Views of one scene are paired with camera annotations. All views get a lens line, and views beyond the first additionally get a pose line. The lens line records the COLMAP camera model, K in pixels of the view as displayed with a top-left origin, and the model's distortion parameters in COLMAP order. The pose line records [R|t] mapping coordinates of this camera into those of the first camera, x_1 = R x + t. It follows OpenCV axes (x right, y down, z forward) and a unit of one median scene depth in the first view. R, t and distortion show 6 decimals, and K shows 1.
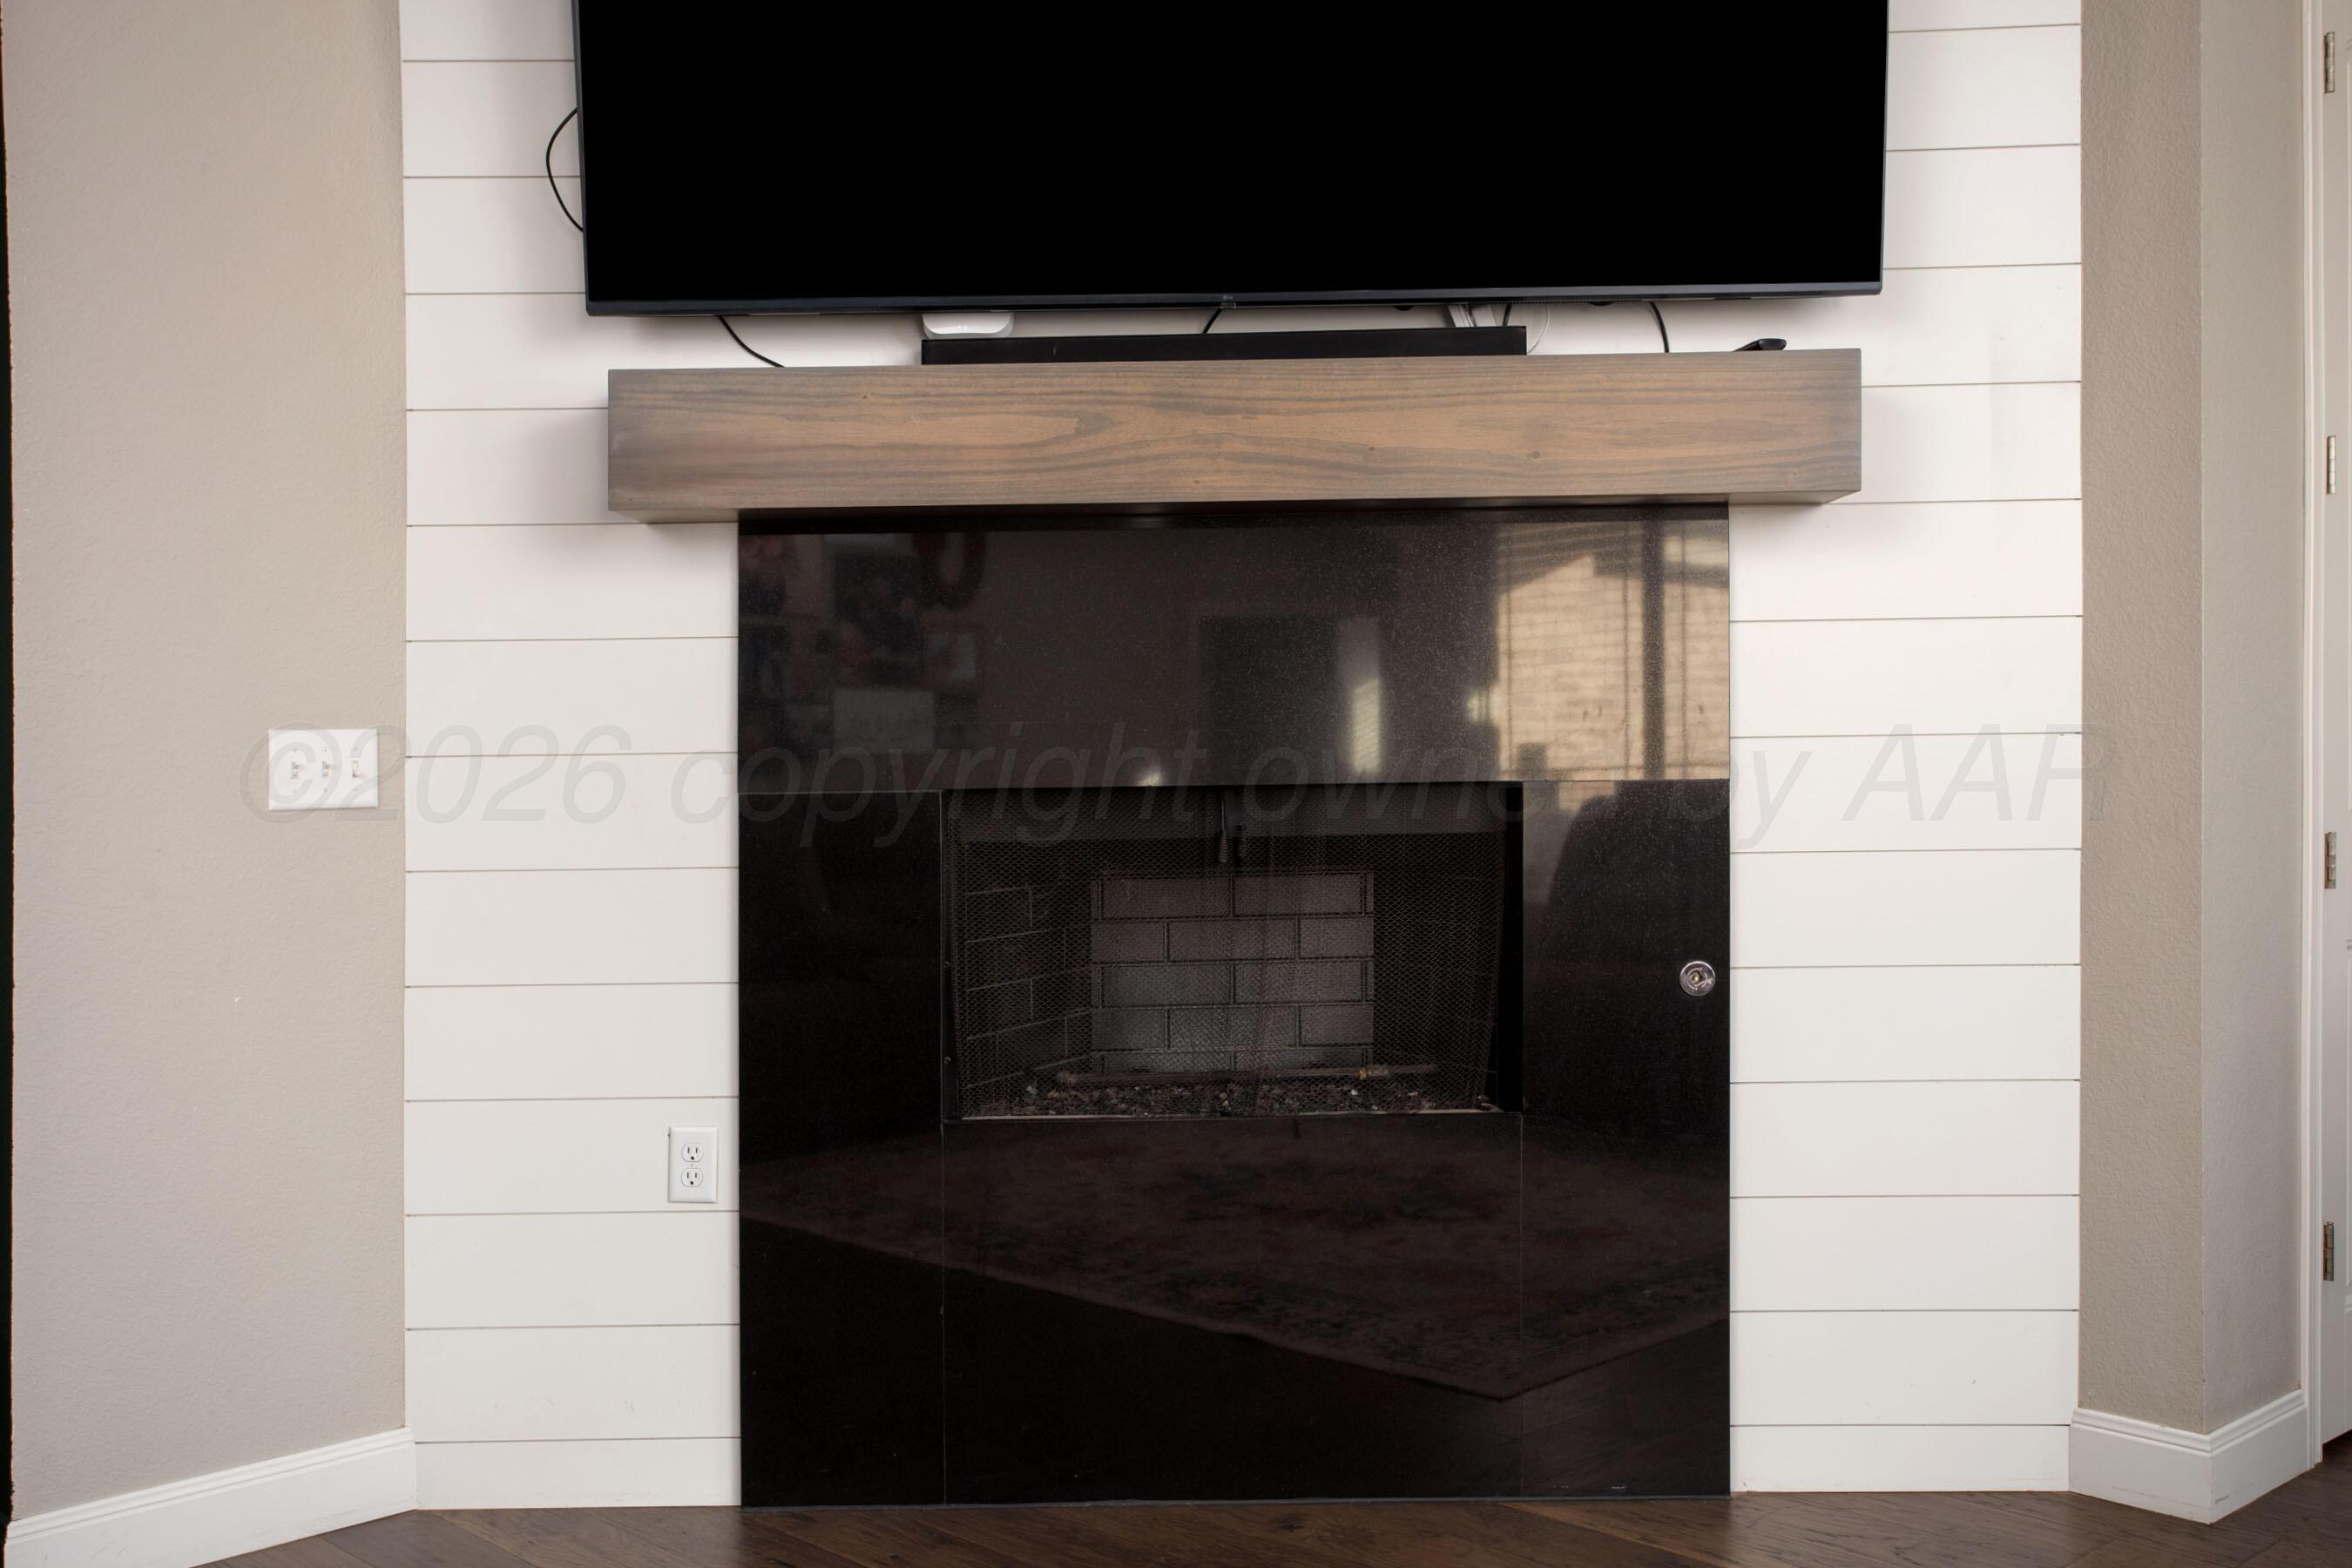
lens RADIAL K [[2344.3, 0, 1176.0], [0, 2344.3, 784.0], [0, 0, 1]] dist [0.009328, -0.000321]
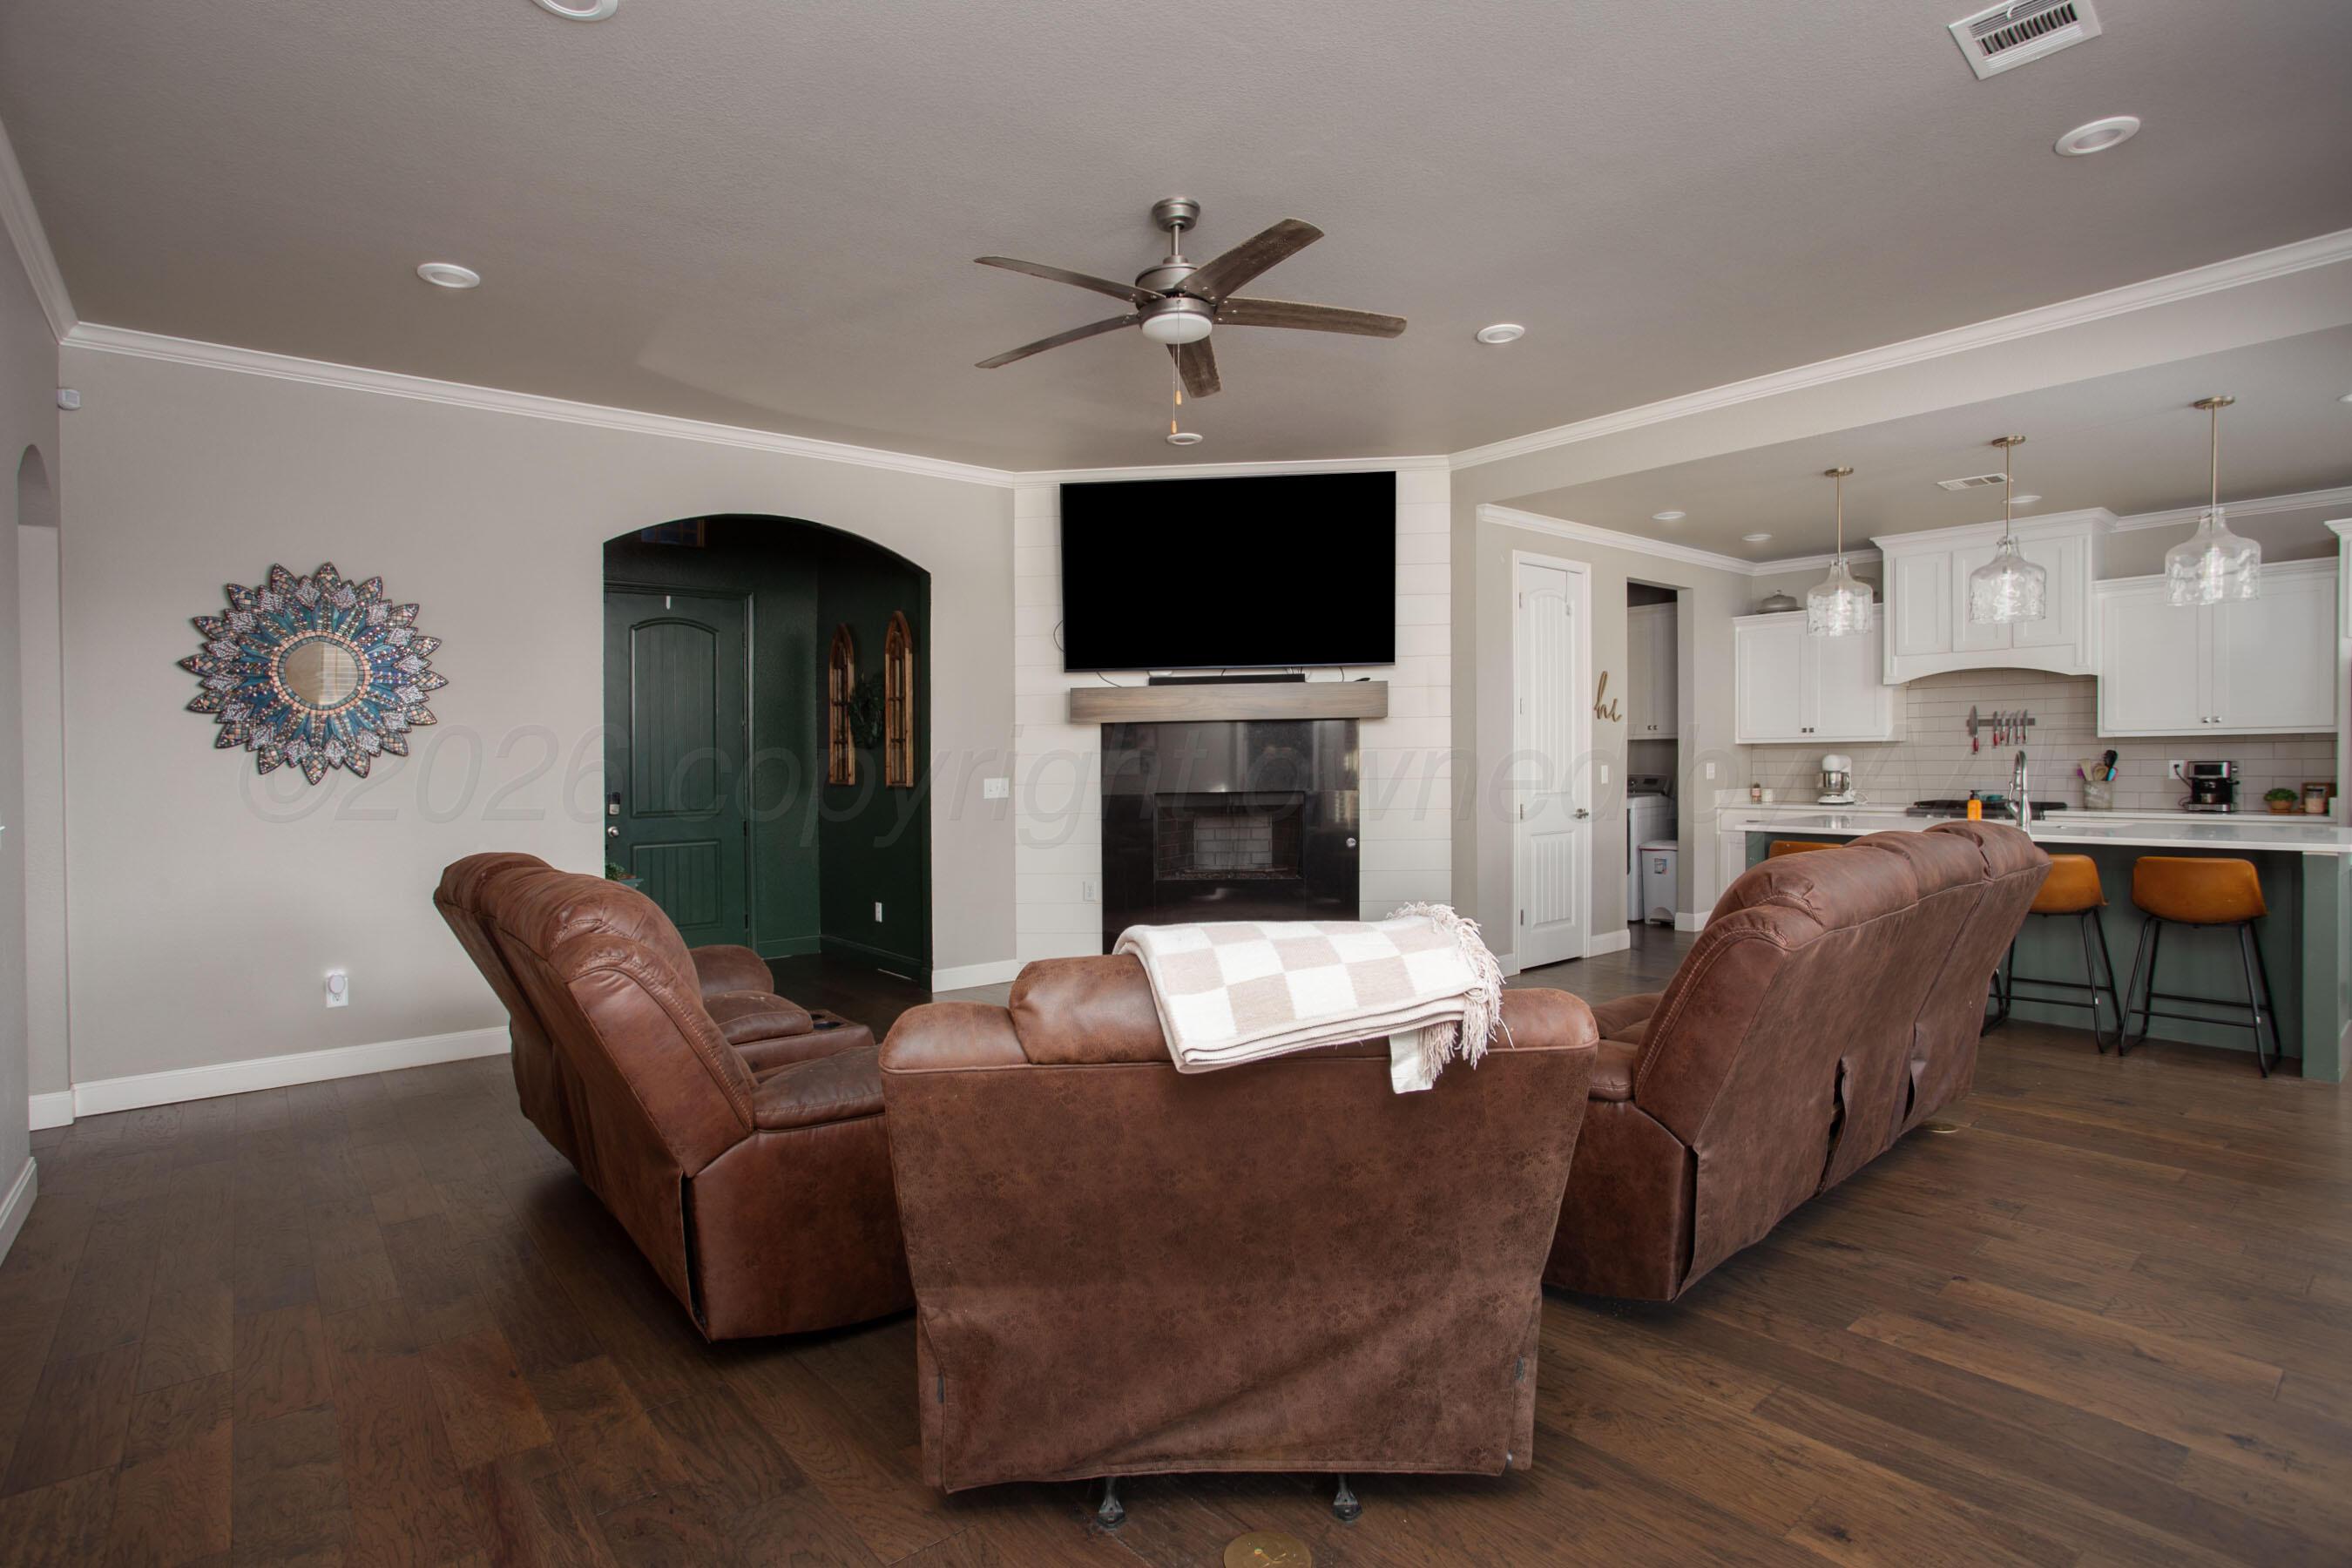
lens RADIAL K [[1171.1, 0, 1176.0], [0, 1171.1, 784.0], [0, 0, 1]] dist [-0.074610, 0.029282]
pose [[0.997940, -0.003105, -0.064076, 0.059267], [0.002805, 0.999985, -0.004764, -0.004199], [0.064090, 0.004574, 0.997934, -0.920451]]
